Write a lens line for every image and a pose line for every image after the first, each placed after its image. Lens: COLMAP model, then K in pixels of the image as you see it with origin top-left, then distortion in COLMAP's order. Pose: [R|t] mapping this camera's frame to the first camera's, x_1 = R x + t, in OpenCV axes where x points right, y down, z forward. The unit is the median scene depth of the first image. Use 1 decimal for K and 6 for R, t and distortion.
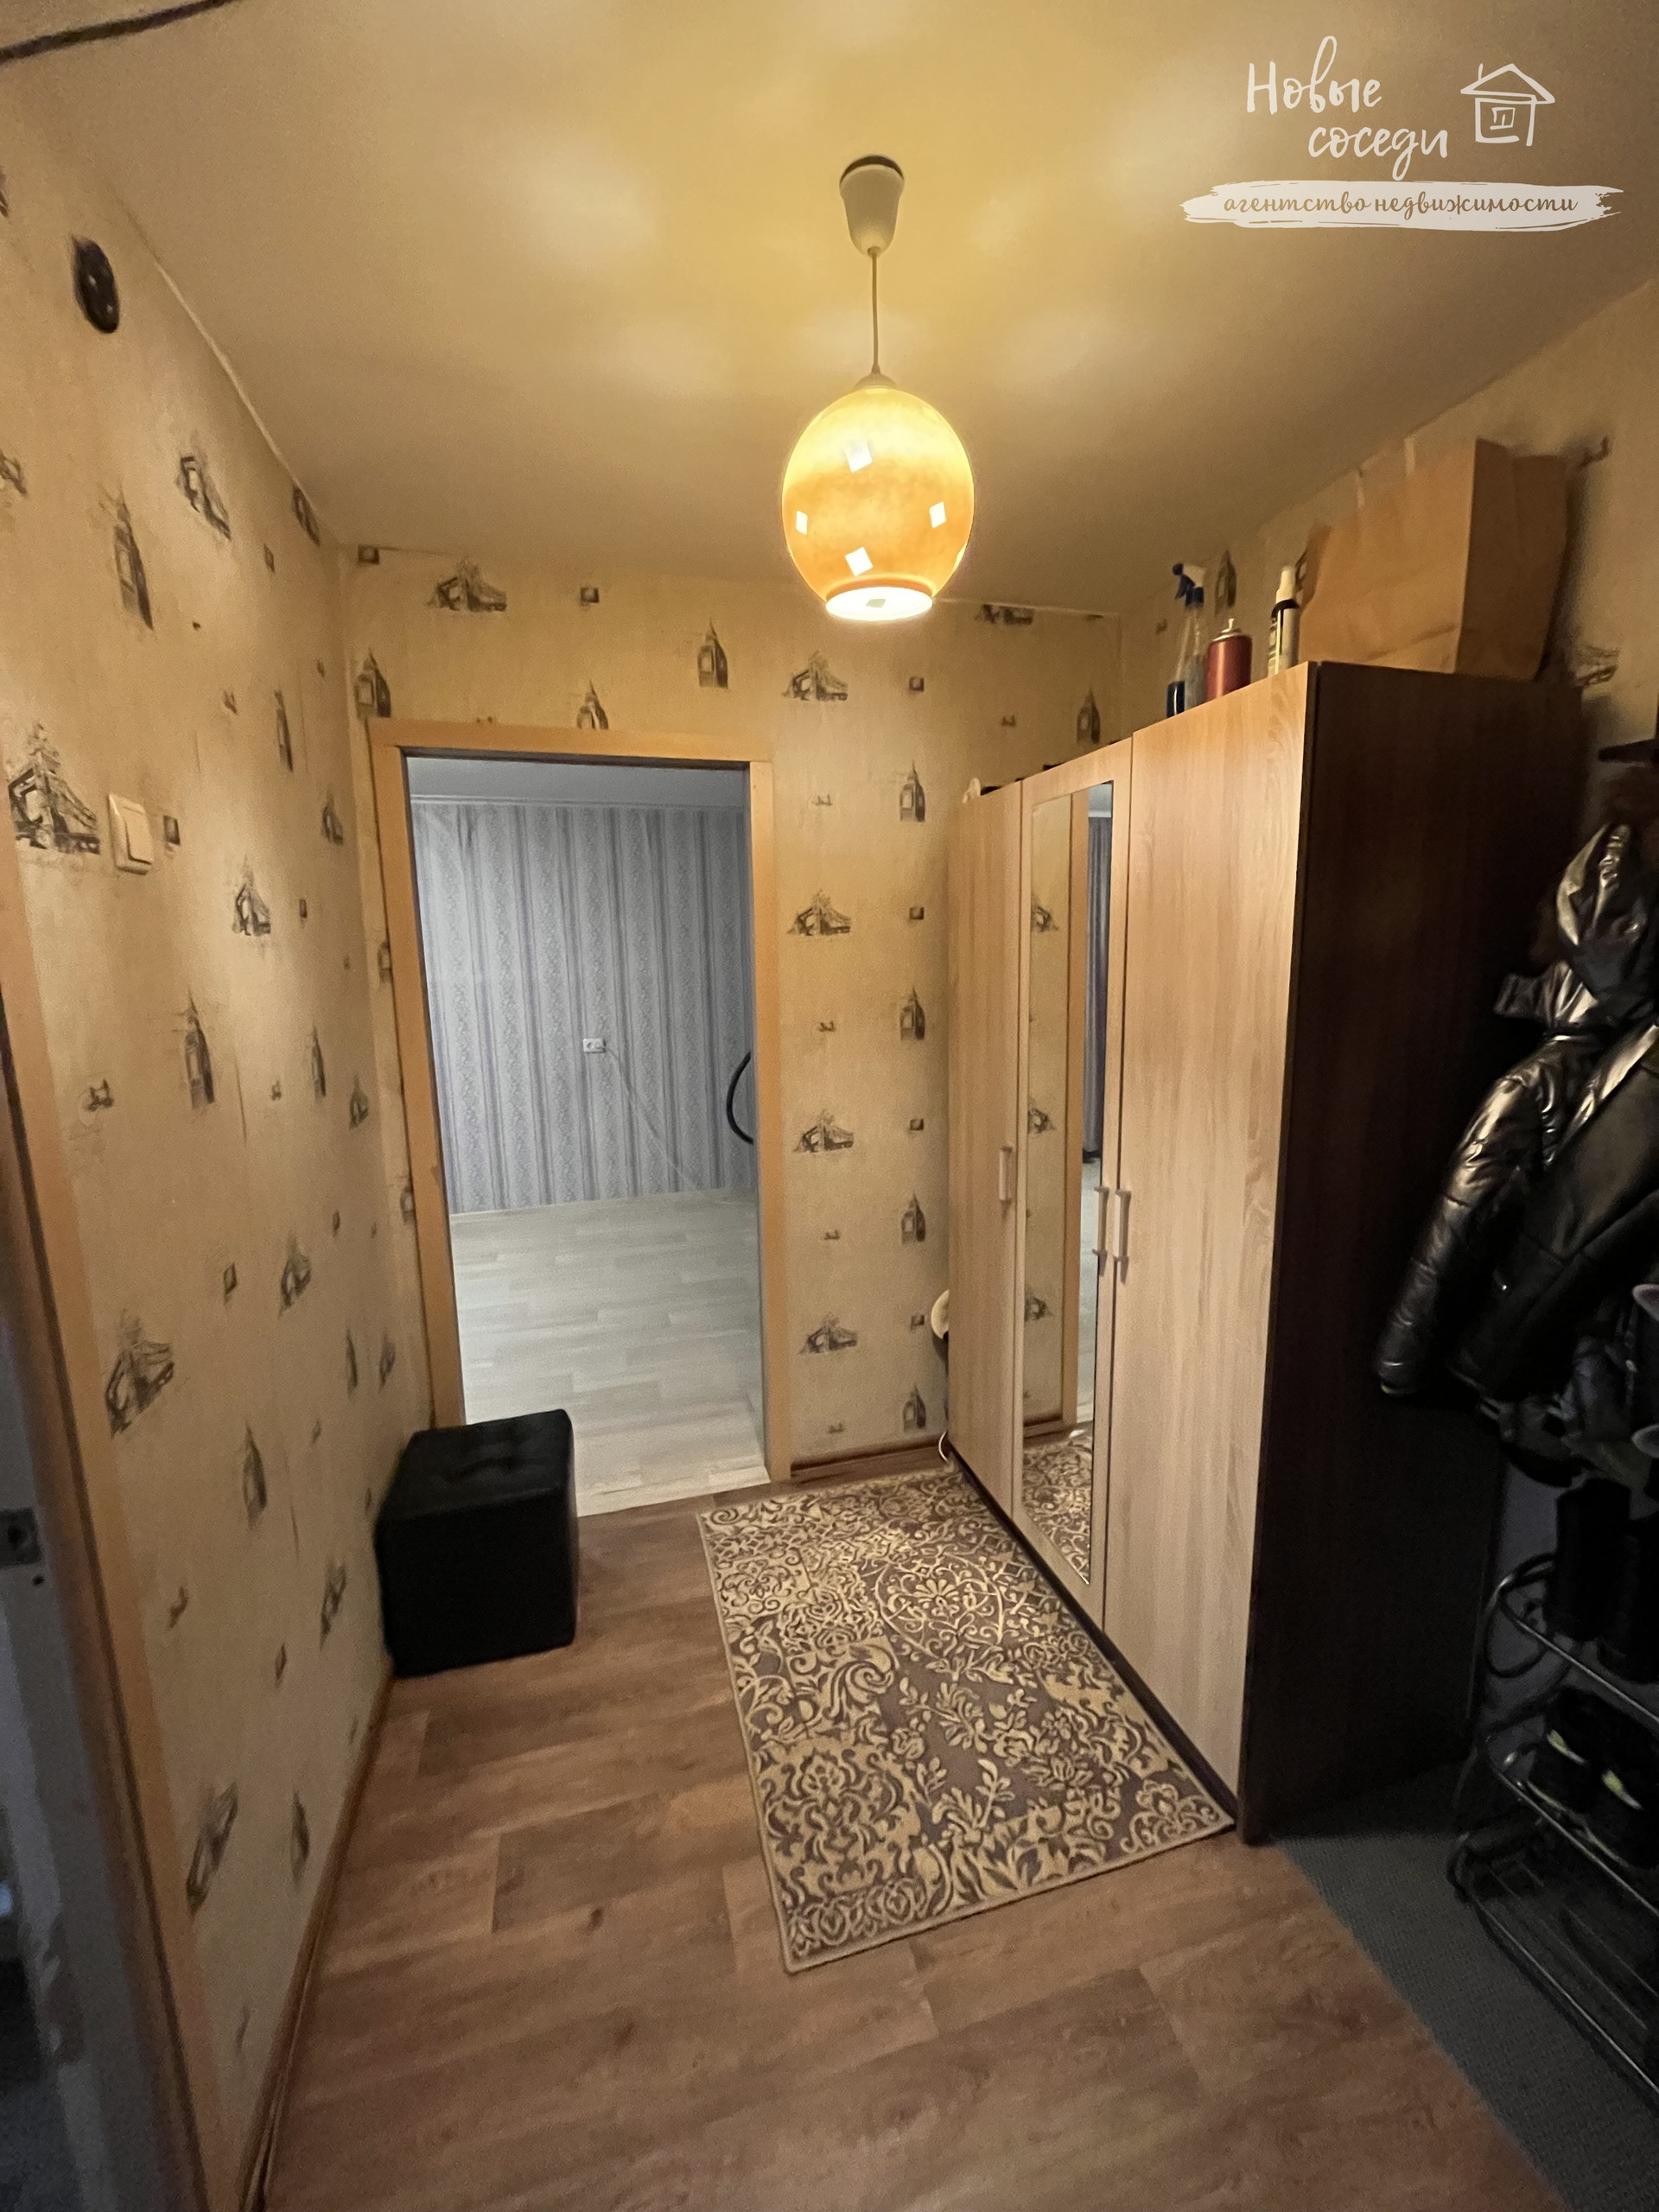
lens RADIAL K [[889.7, 0, 842.6], [0, 889.7, 1099.6], [0, 0, 1]] dist [-0.003291, 0.000642]
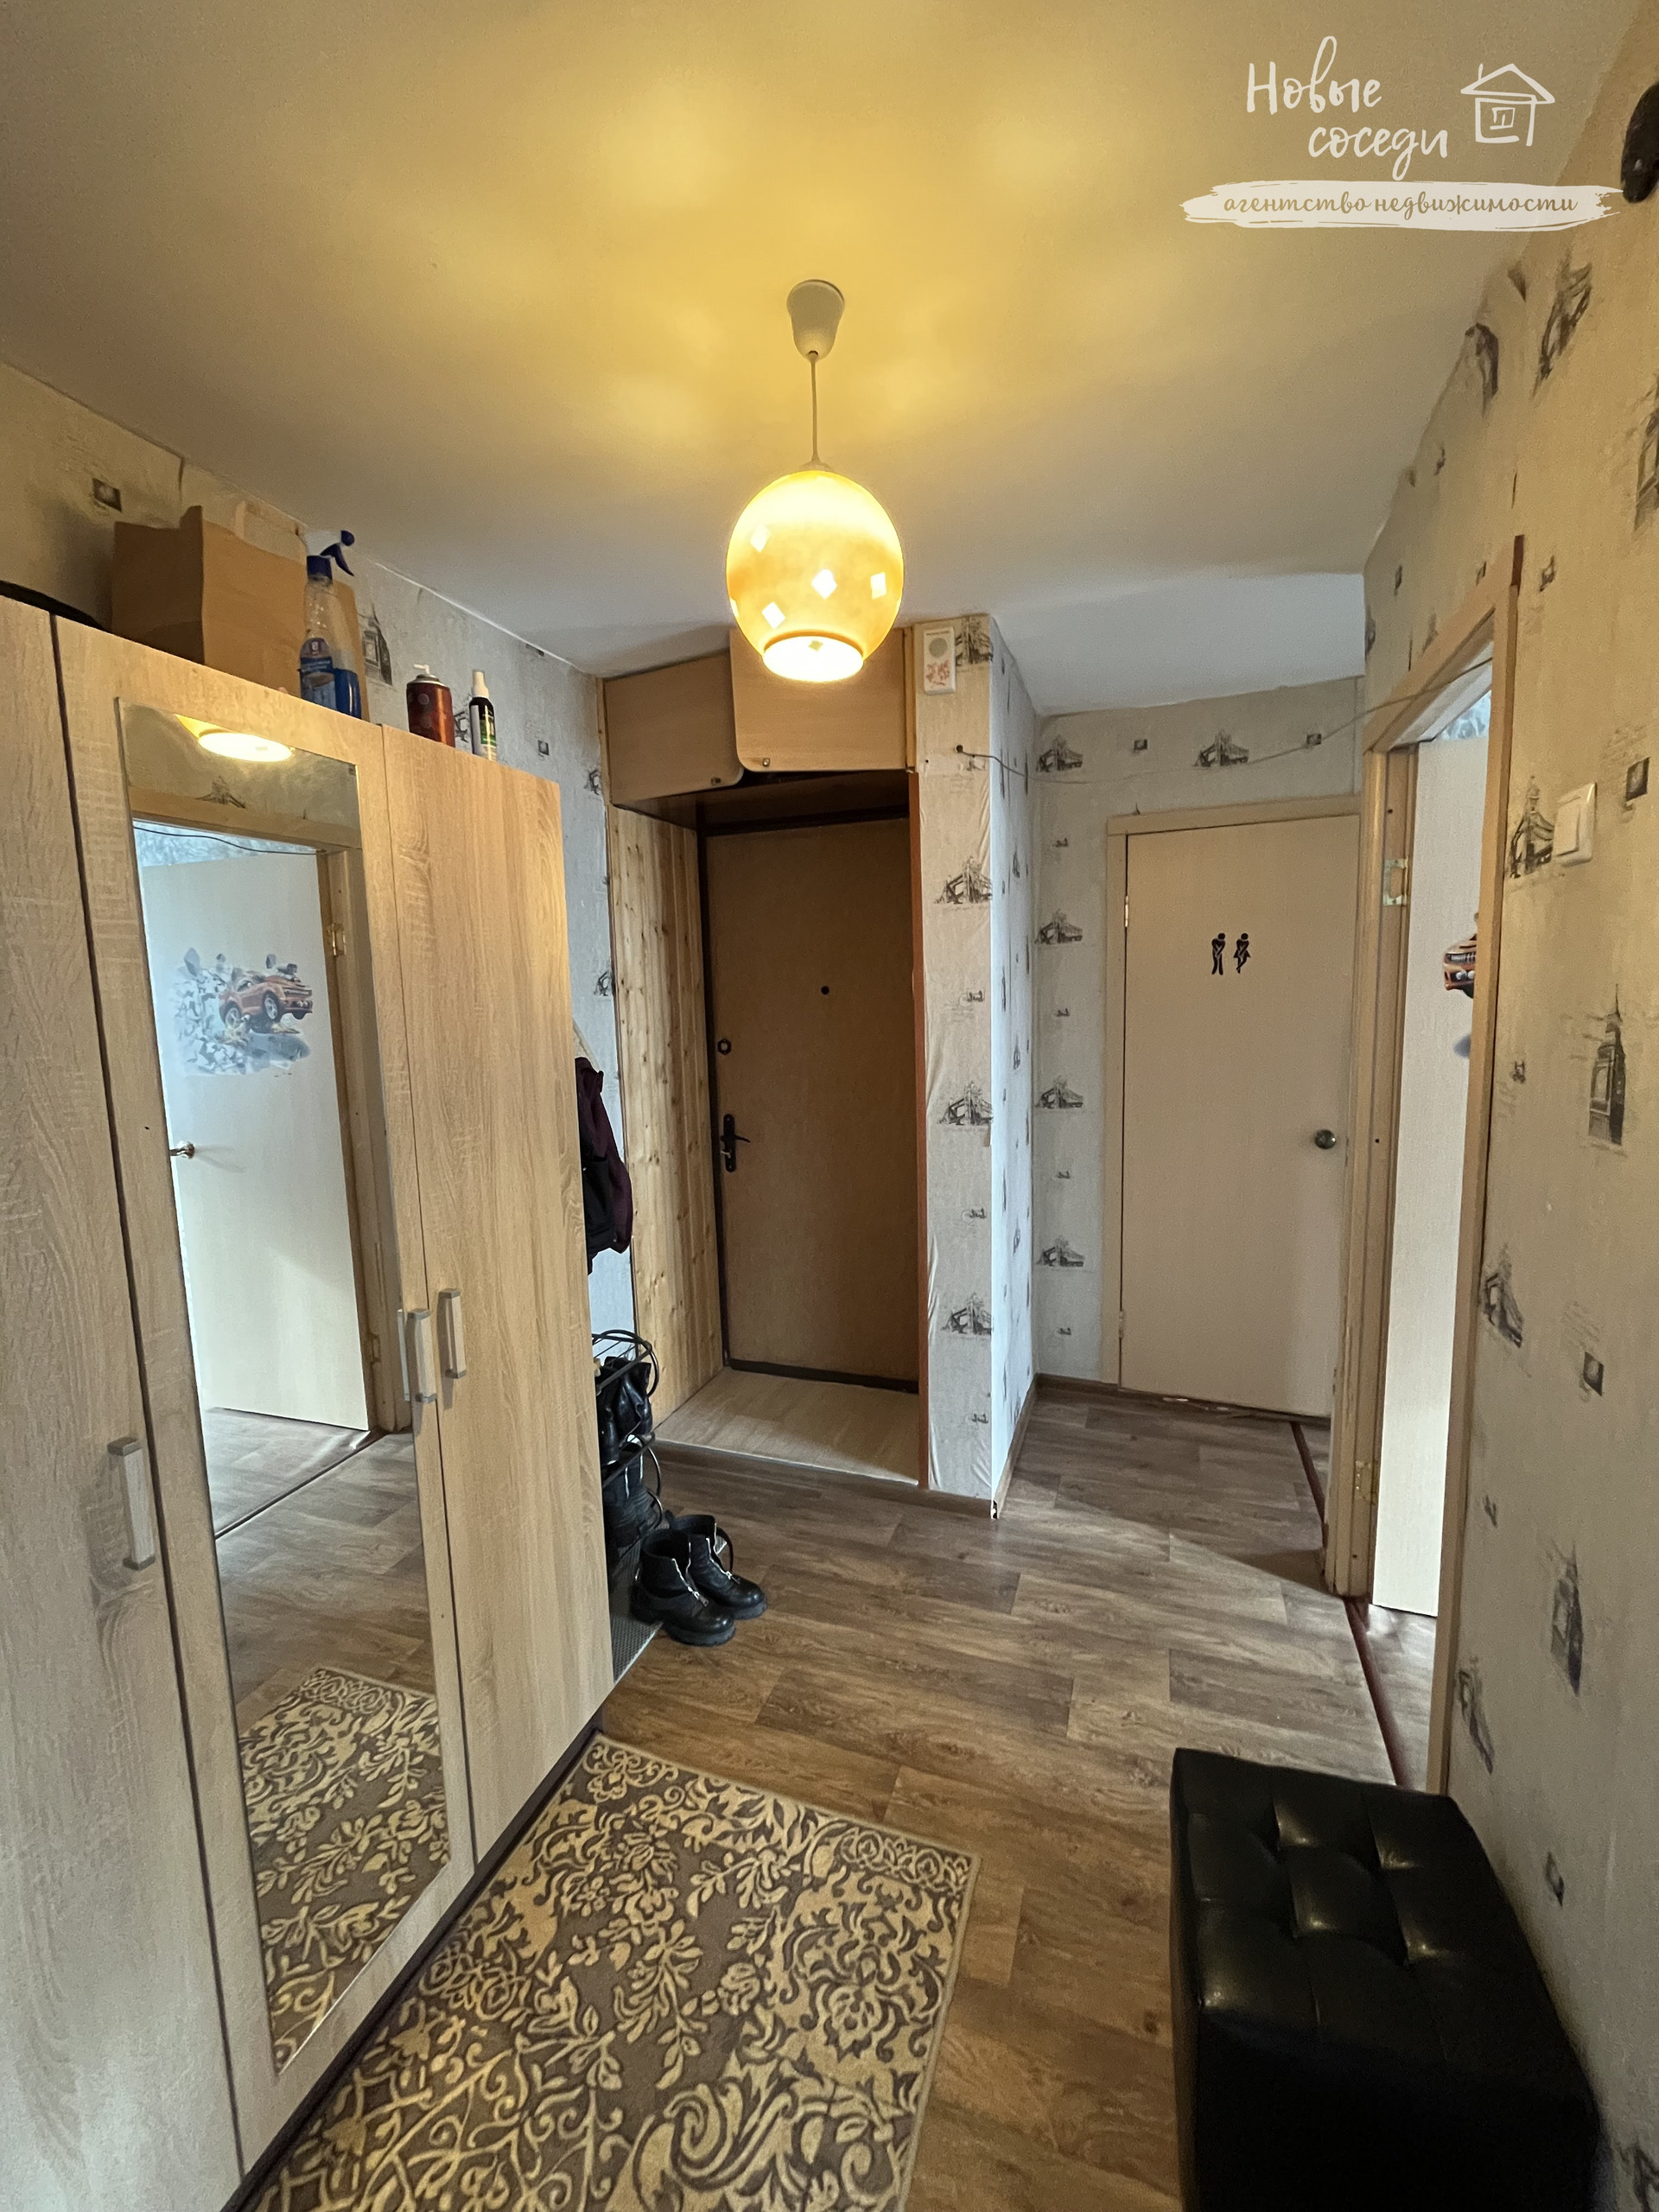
lens RADIAL K [[889.7, 0, 830.5], [0, 889.7, 1108.7], [0, 0, 1]] dist [-0.003291, 0.000642]
pose [[-0.808792, -0.033668, 0.587130, -0.462839], [0.133577, 0.961749, 0.239157, -0.217761], [-0.572724, 0.271856, -0.773357, 1.461488]]
